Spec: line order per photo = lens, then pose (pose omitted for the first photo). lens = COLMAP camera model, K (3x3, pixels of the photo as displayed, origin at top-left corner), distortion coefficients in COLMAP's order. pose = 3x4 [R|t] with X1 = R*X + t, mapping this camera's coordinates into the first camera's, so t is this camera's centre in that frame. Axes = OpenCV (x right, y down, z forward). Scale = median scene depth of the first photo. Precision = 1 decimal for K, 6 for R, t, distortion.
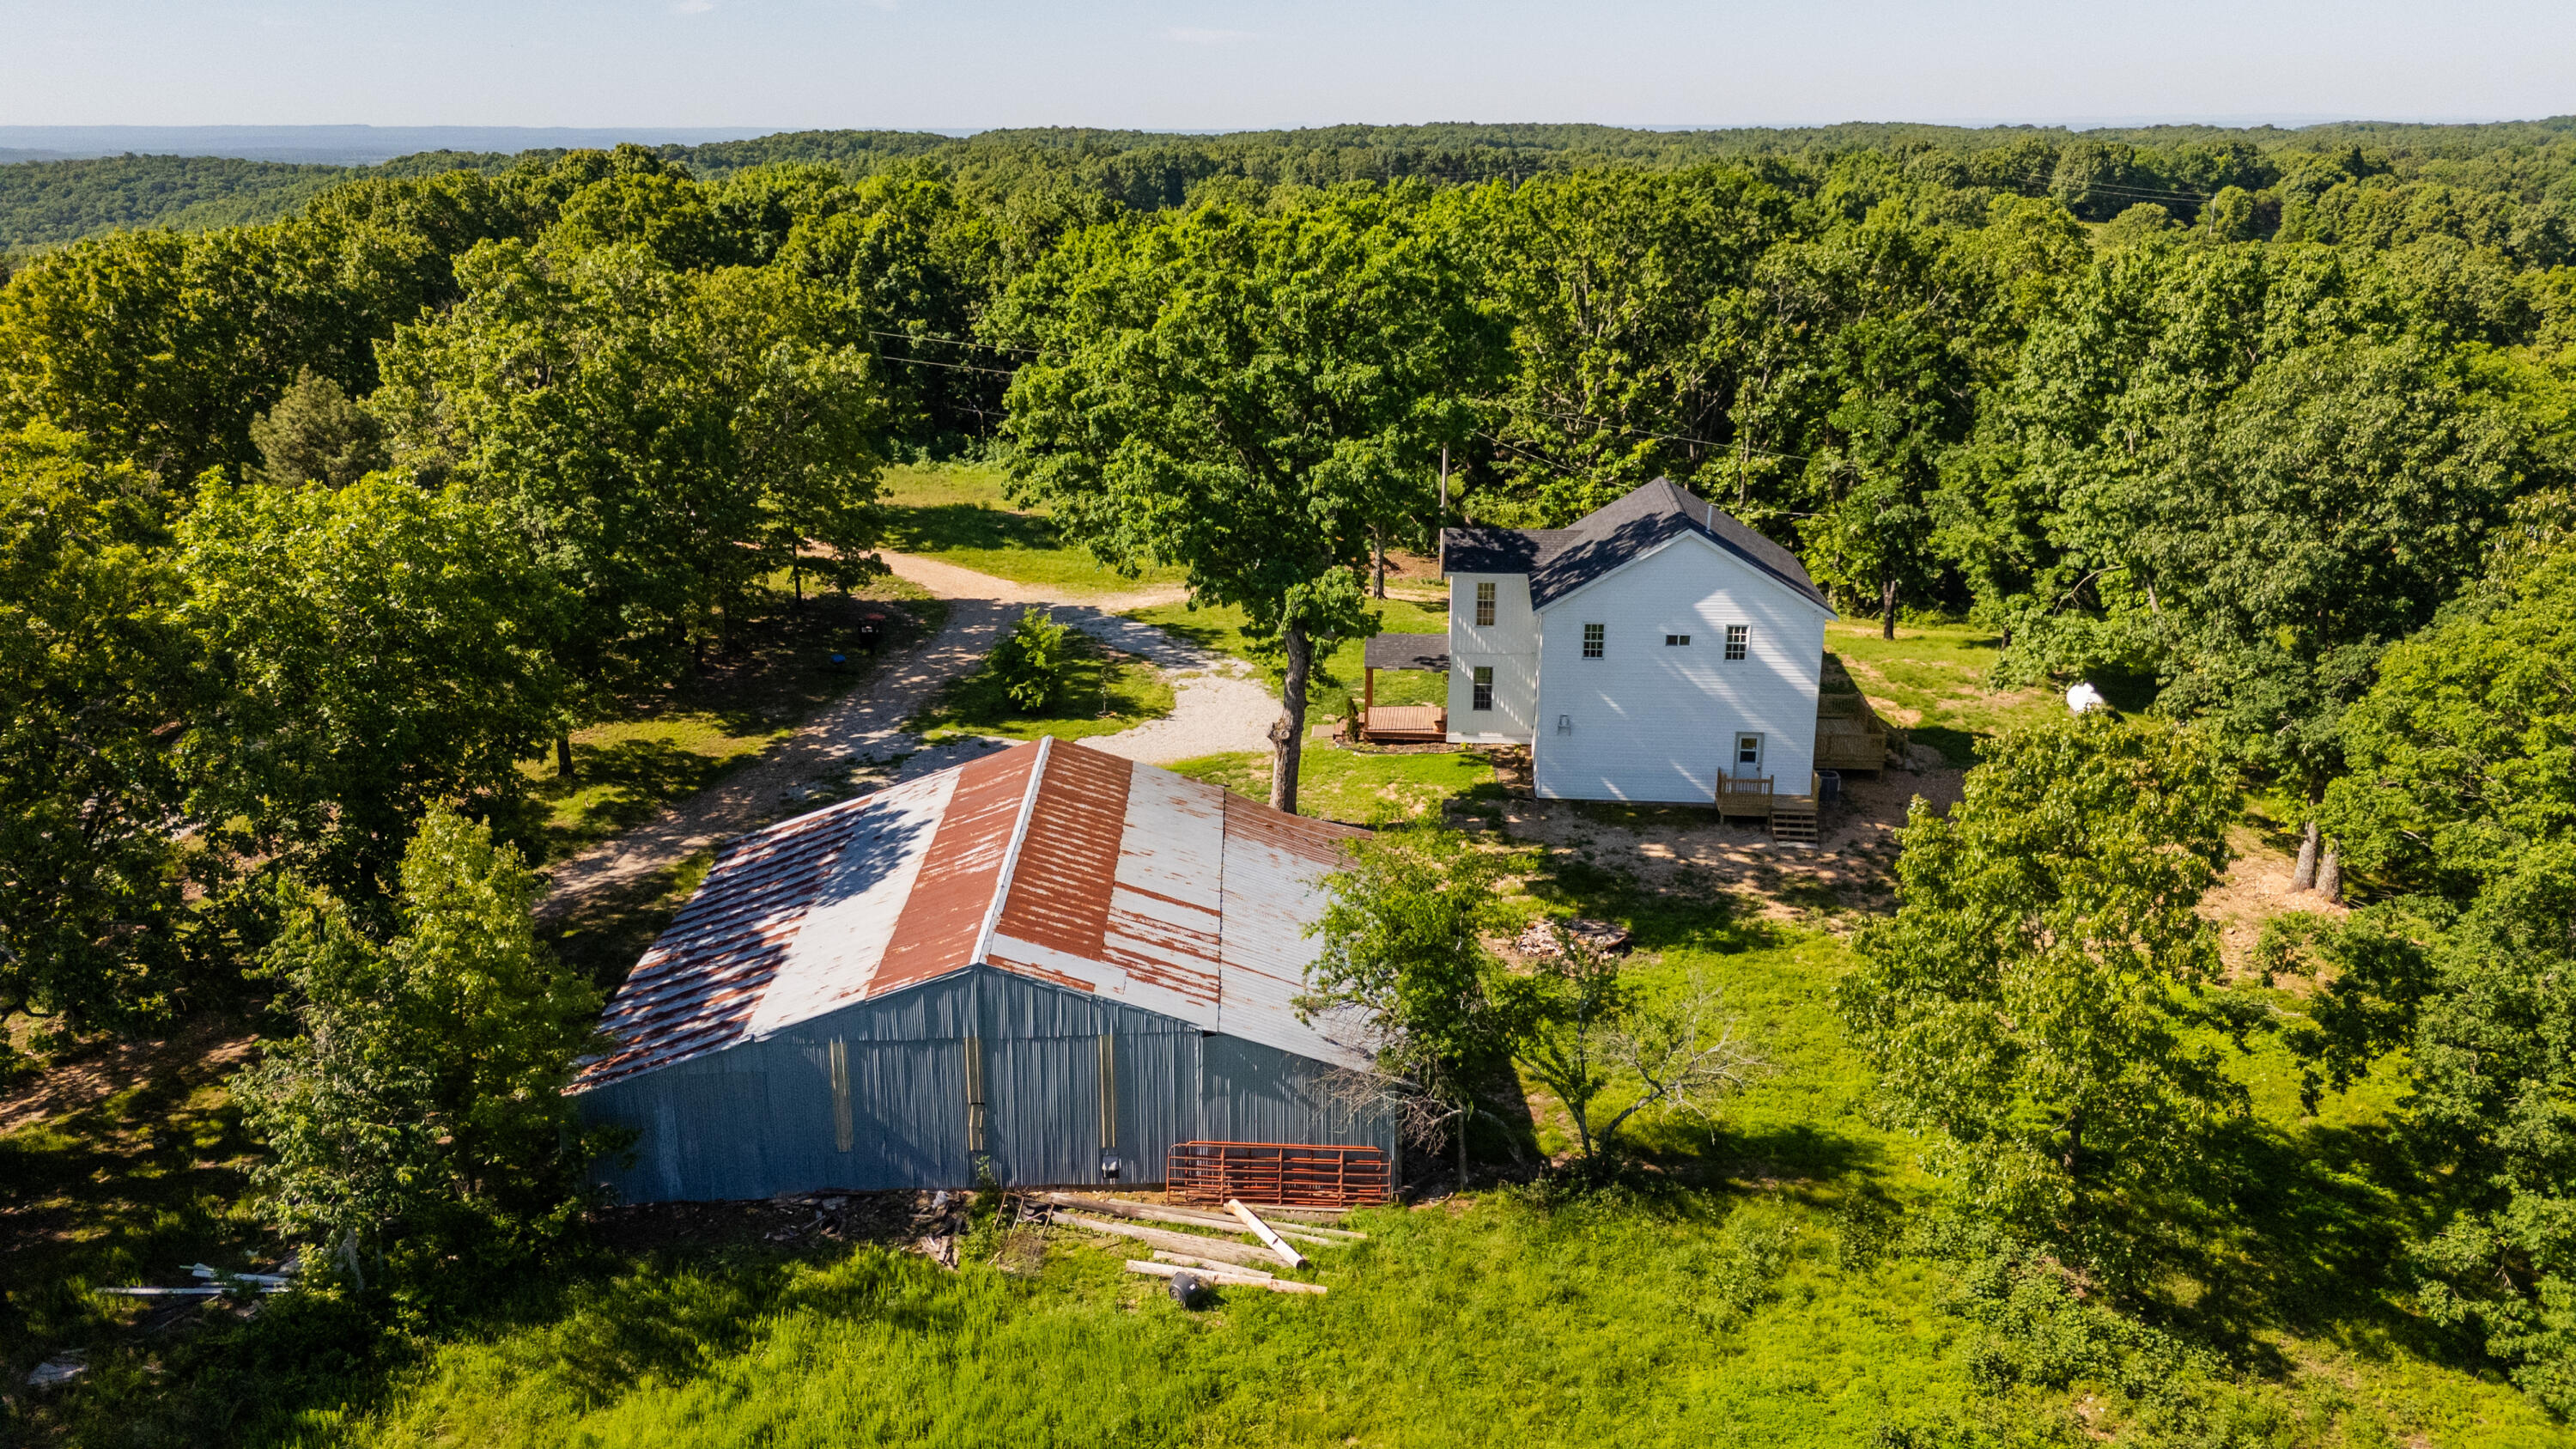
lens RADIAL K [[1871.6, 0, 1288.0], [0, 1871.6, 724.5], [0, 0, 1]] dist [0.100650, -0.141521]
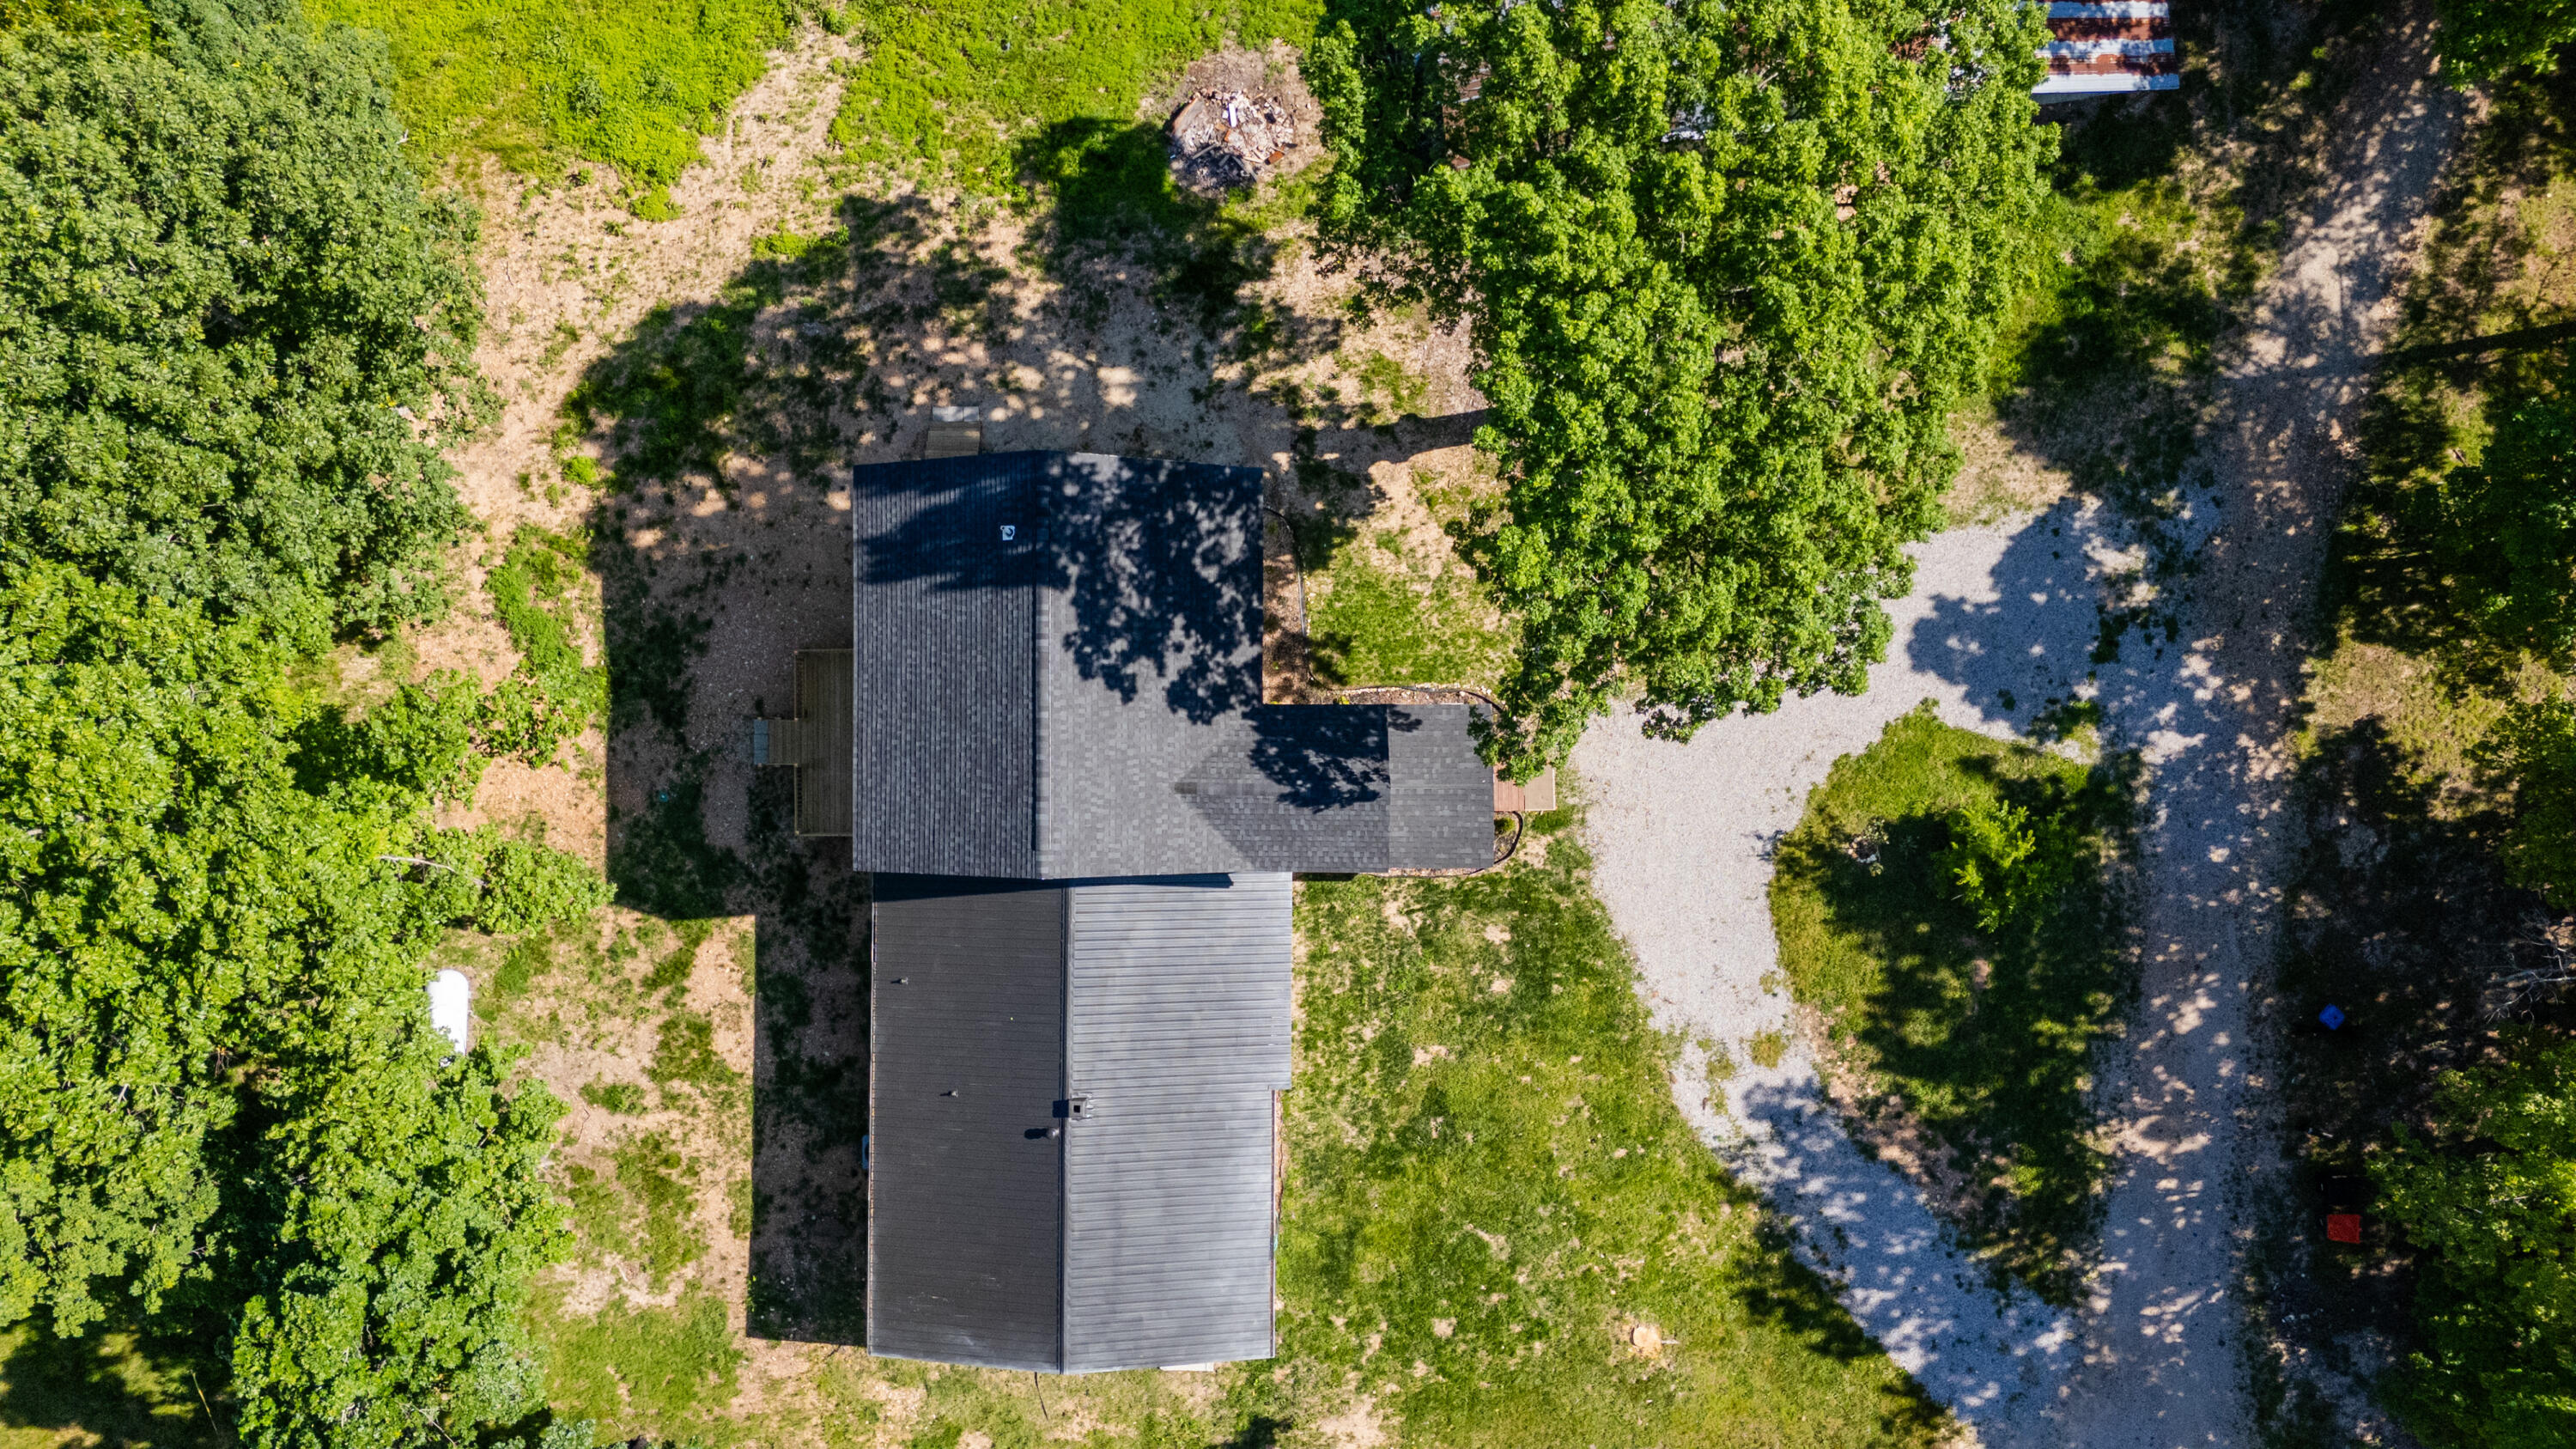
lens RADIAL K [[1906.5, 0, 1293.4], [0, 1906.5, 738.7], [0, 0, 1]] dist [0.057467, -0.042299]
pose [[-0.996085, 0.088032, 0.008099, 0.142144], [-0.018273, -0.294664, 0.955426, -0.933121], [0.086494, 0.951537, 0.295119, 1.035489]]
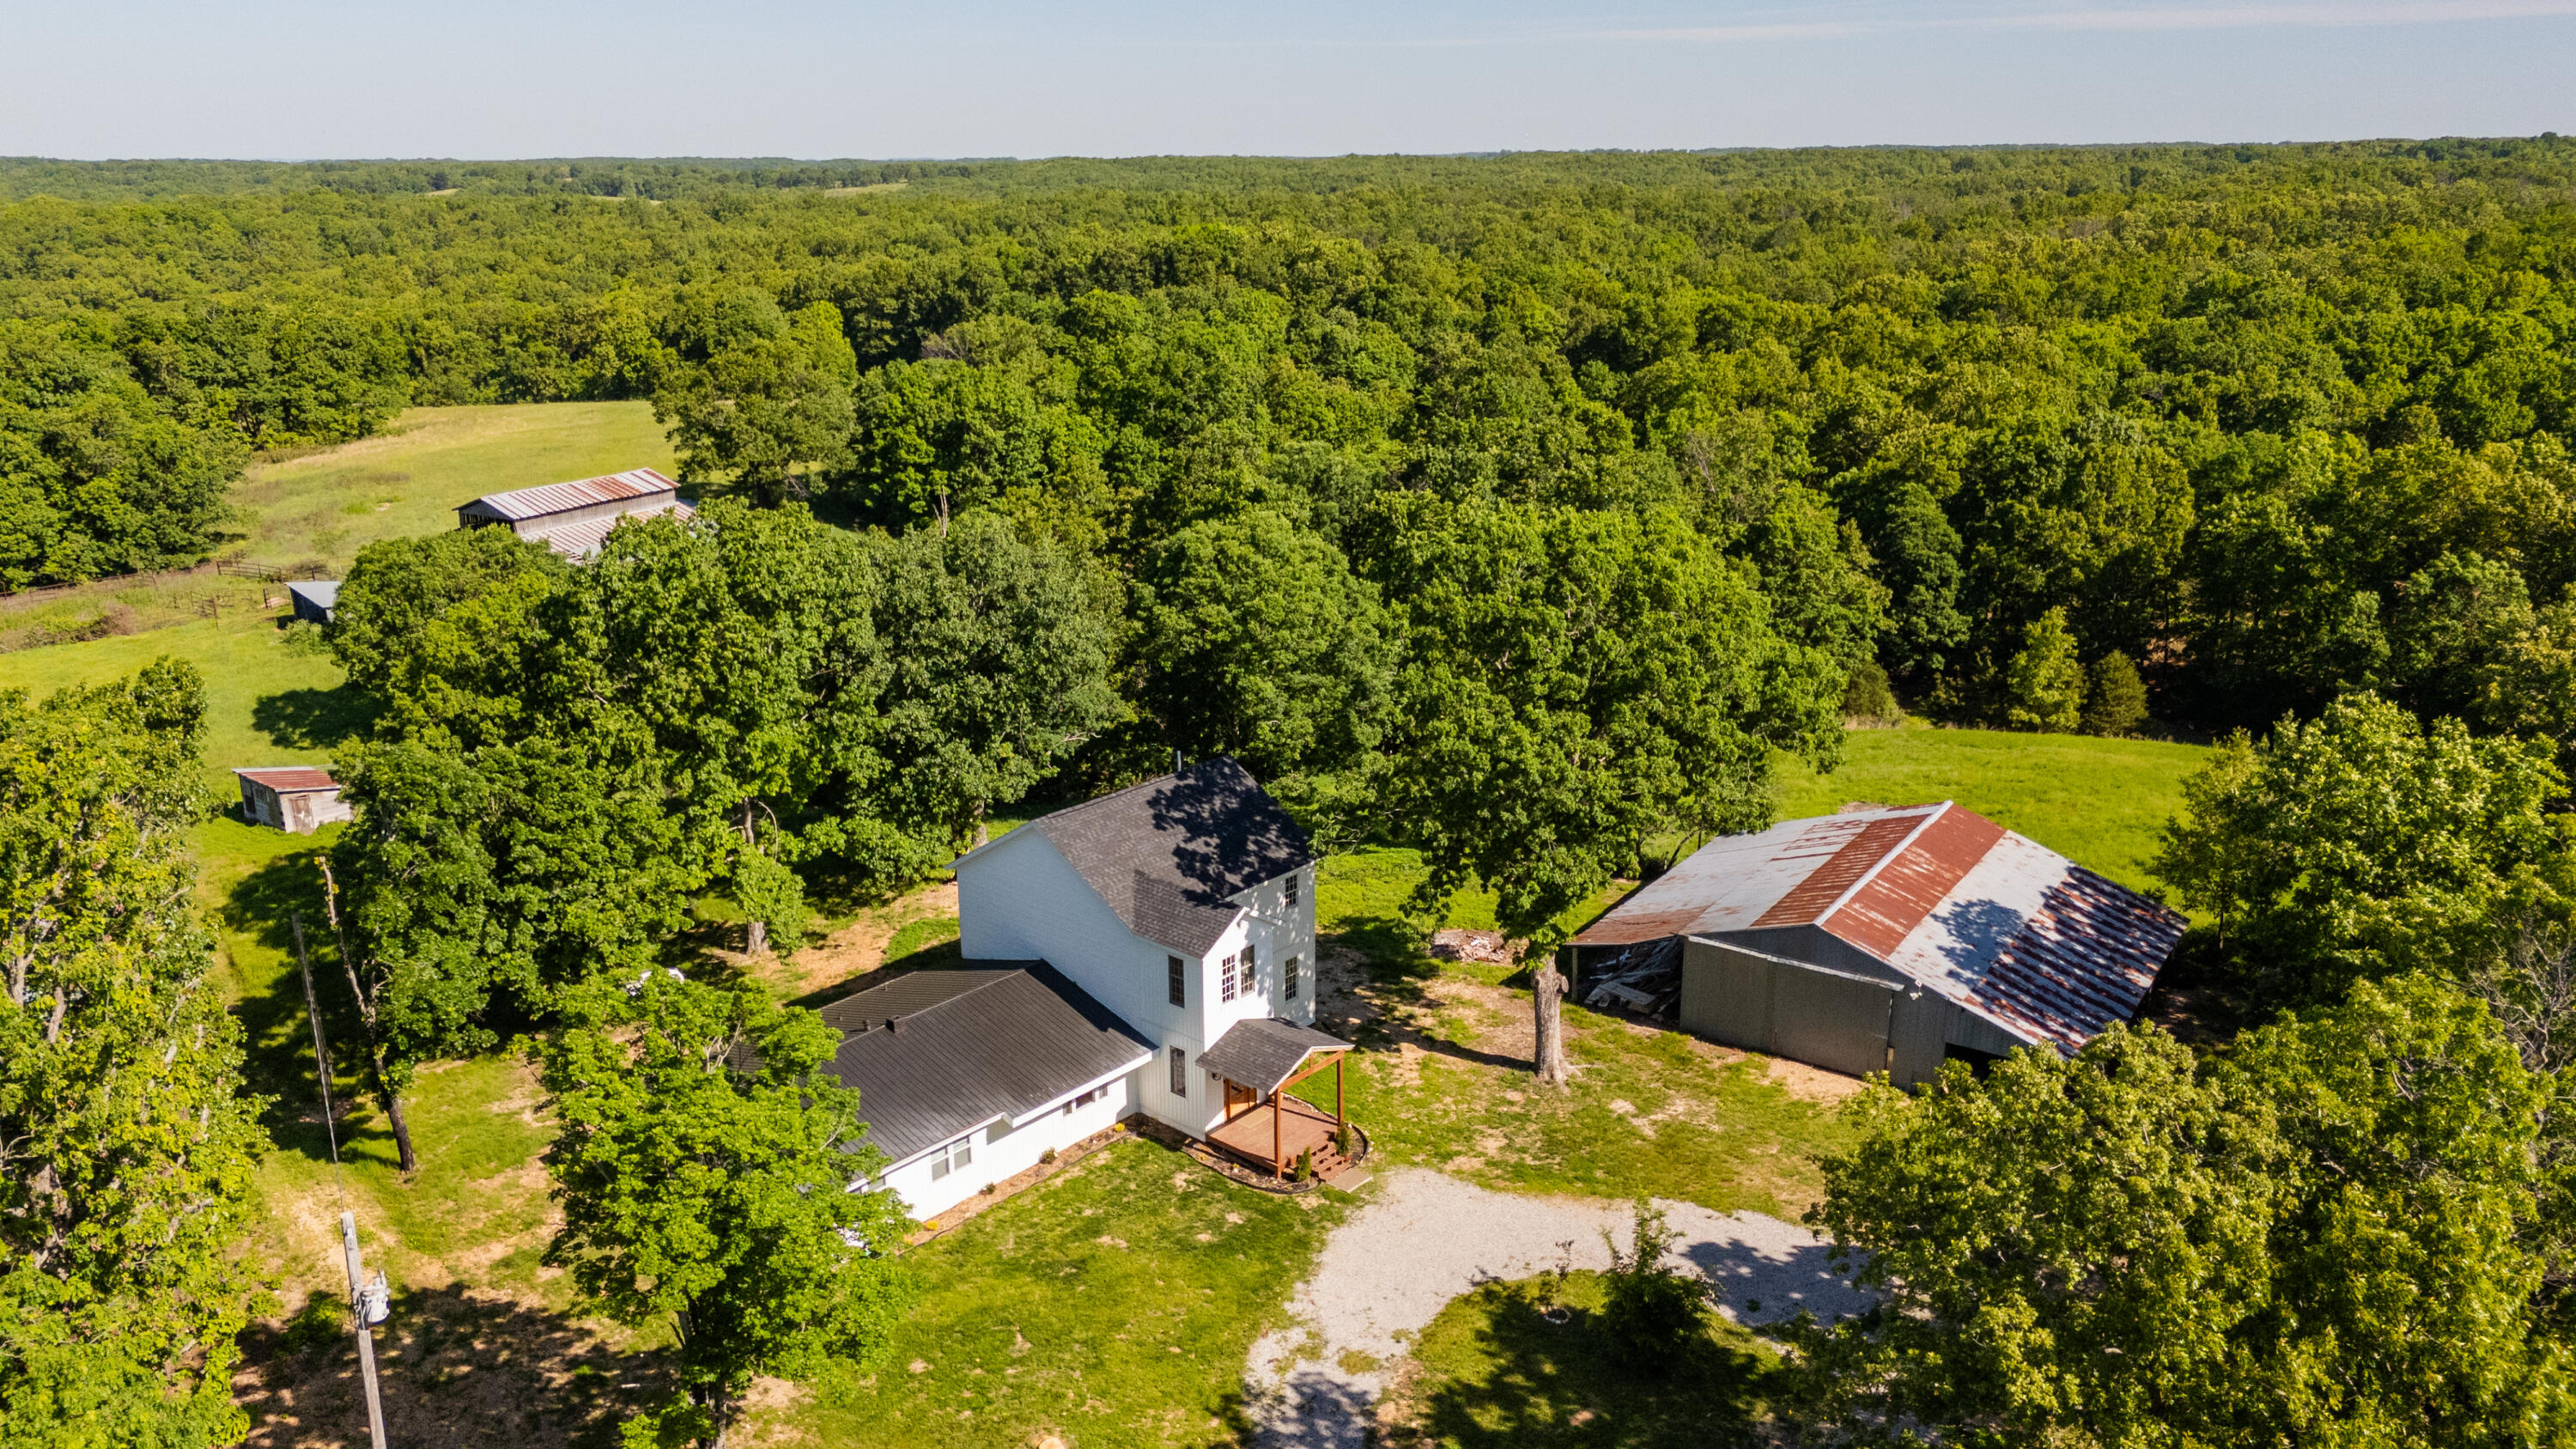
lens RADIAL K [[1887.4, 0, 1297.8], [0, 1887.4, 735.3], [0, 0, 1]] dist [0.082809, -0.092347]
pose [[-0.808285, -0.164093, 0.565463, -0.547465], [0.178978, 0.846460, 0.501471, -0.791019], [-0.560930, 0.506537, -0.654812, 1.989283]]
